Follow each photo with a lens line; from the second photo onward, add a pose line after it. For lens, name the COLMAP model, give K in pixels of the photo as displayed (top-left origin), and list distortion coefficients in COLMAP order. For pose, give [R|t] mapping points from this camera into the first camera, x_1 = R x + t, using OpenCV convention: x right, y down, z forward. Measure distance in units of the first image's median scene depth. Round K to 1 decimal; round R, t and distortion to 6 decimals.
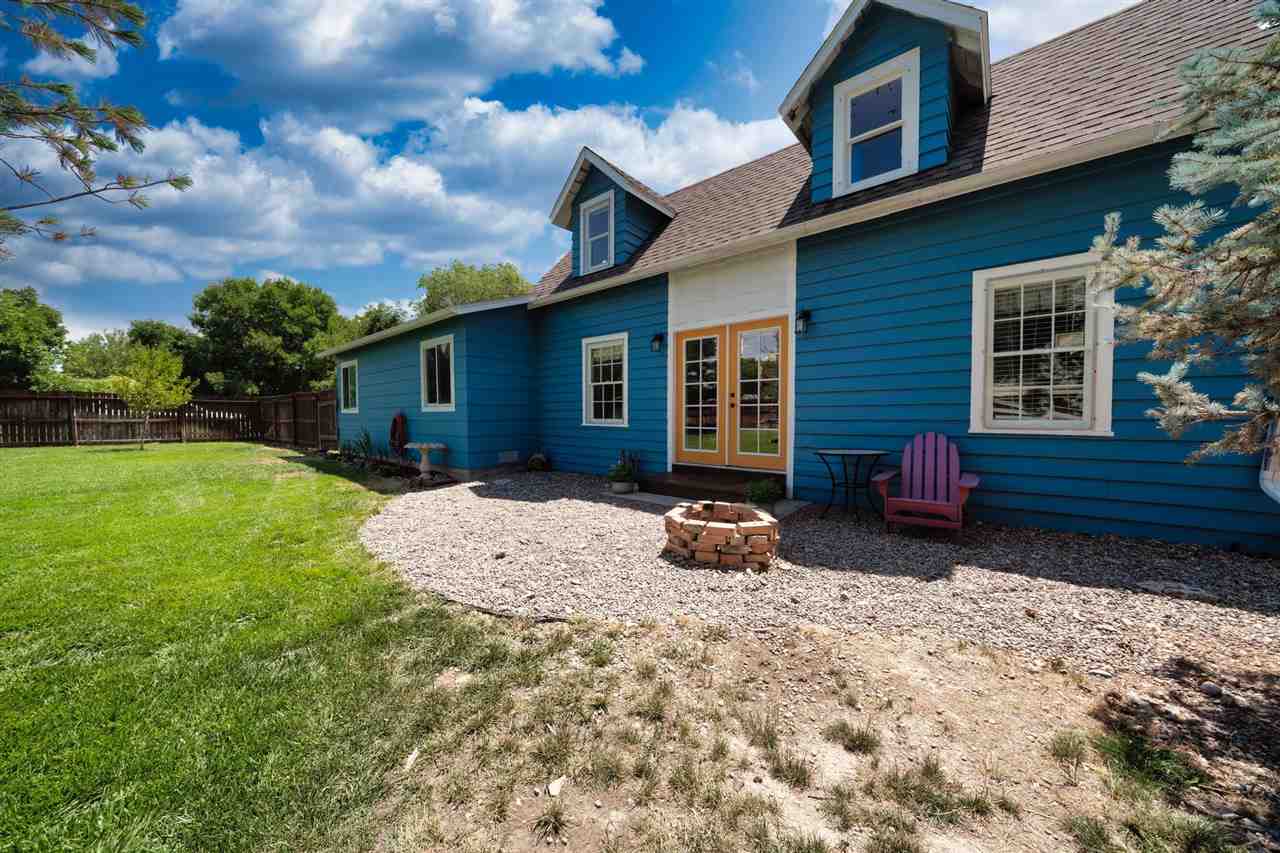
lens RADIAL K [[438.7, 0, 632.7], [0, 438.7, 428.6], [0, 0, 1]] dist [-0.006085, -0.000036]
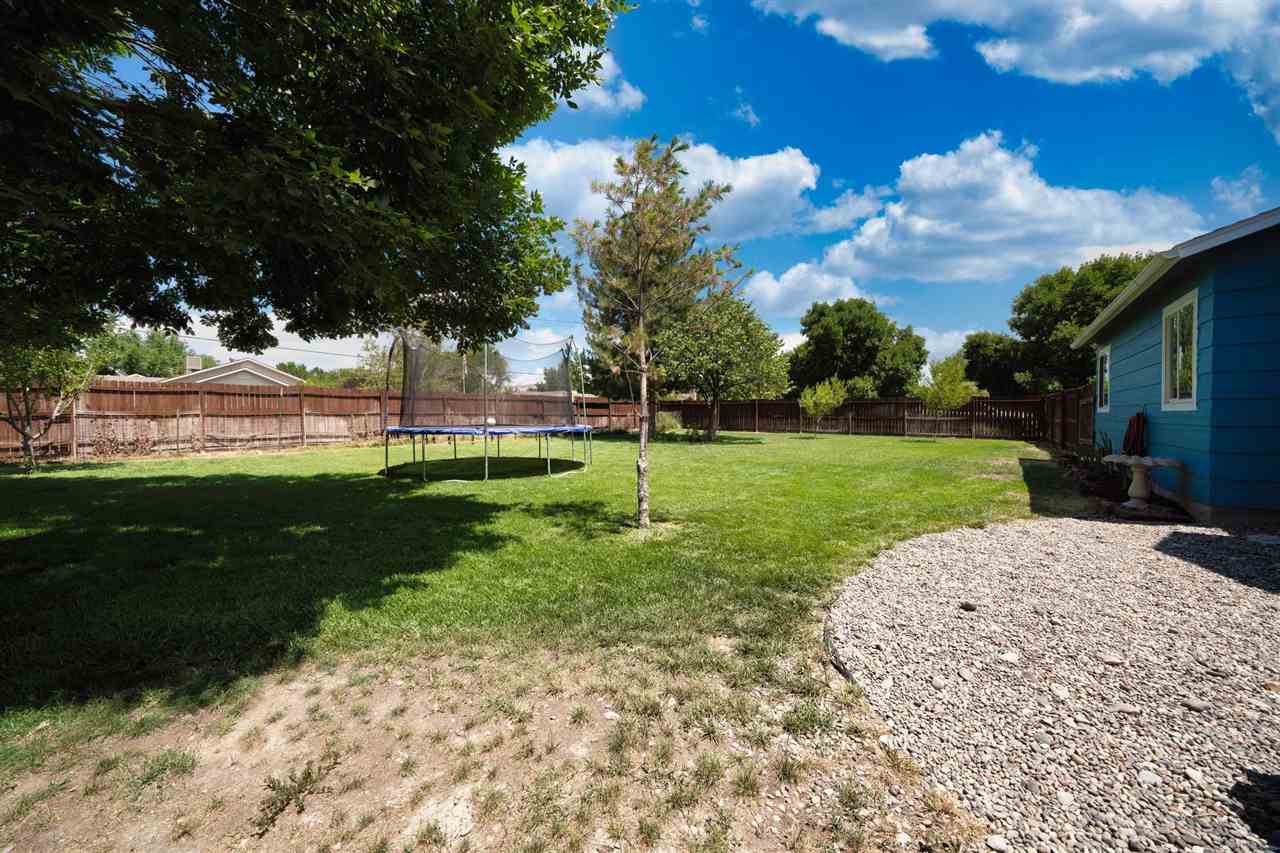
lens RADIAL K [[438.7, 0, 632.7], [0, 438.7, 428.6], [0, 0, 1]] dist [-0.006085, -0.000036]
pose [[0.030319, 0.030026, -0.999089, 0.387004], [-0.024188, 0.999278, 0.029297, -0.024420], [0.999248, 0.023277, 0.031023, 0.354220]]
